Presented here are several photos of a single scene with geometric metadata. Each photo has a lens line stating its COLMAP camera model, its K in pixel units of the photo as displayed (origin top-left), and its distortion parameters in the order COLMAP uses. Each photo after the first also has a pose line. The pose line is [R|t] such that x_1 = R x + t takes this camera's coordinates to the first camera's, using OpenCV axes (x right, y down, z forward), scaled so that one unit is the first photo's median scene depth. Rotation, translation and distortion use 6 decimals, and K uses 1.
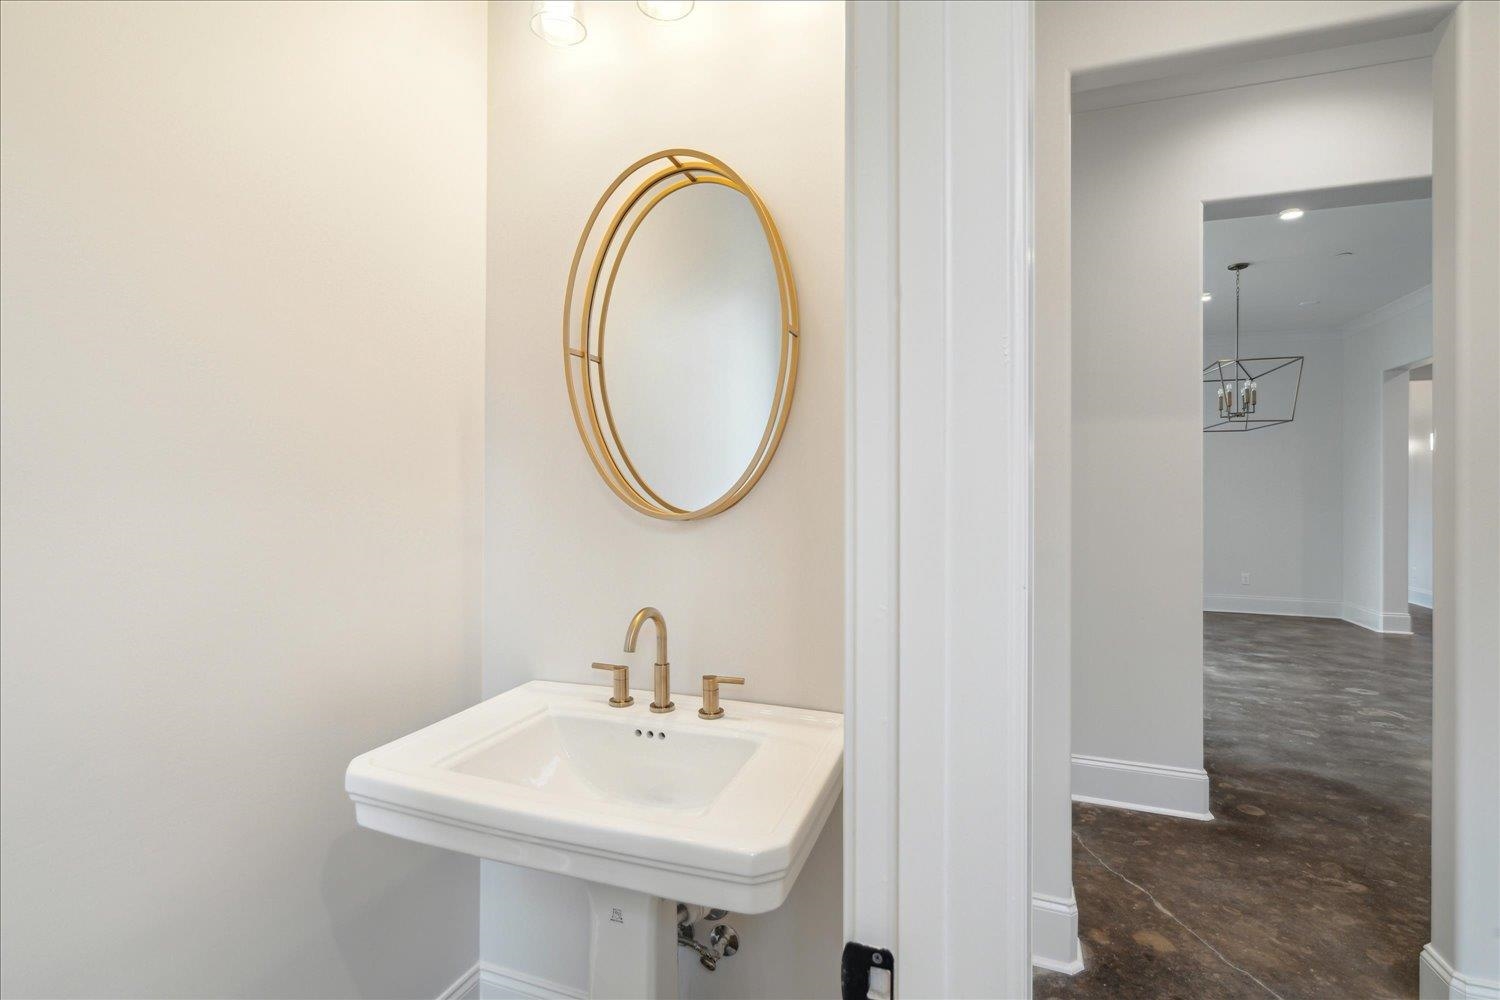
lens RADIAL K [[685.4, 0, 760.7], [0, 685.4, 491.5], [0, 0, 1]] dist [-0.003700, 0.003430]
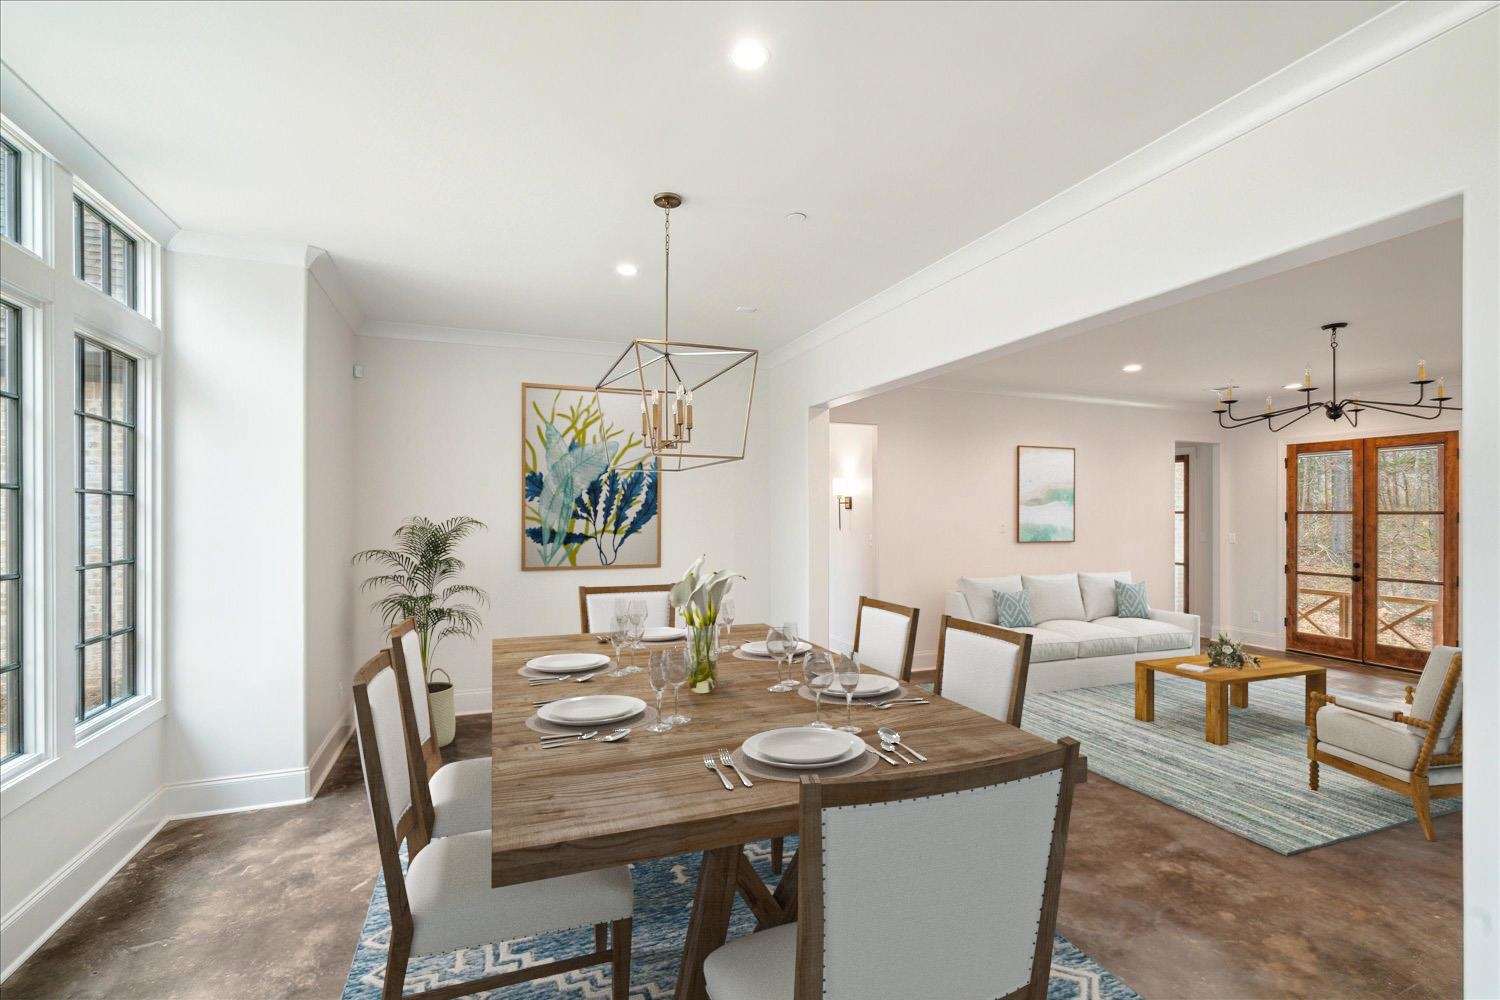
lens RADIAL K [[685.4, 0, 748.8], [0, 685.4, 509.3], [0, 0, 1]] dist [-0.003700, 0.003430]
pose [[0.756571, 0.004213, 0.653898, 0.361260], [0.002917, 0.999948, -0.009817, -0.049336], [-0.653905, 0.009335, 0.756519, 0.503558]]
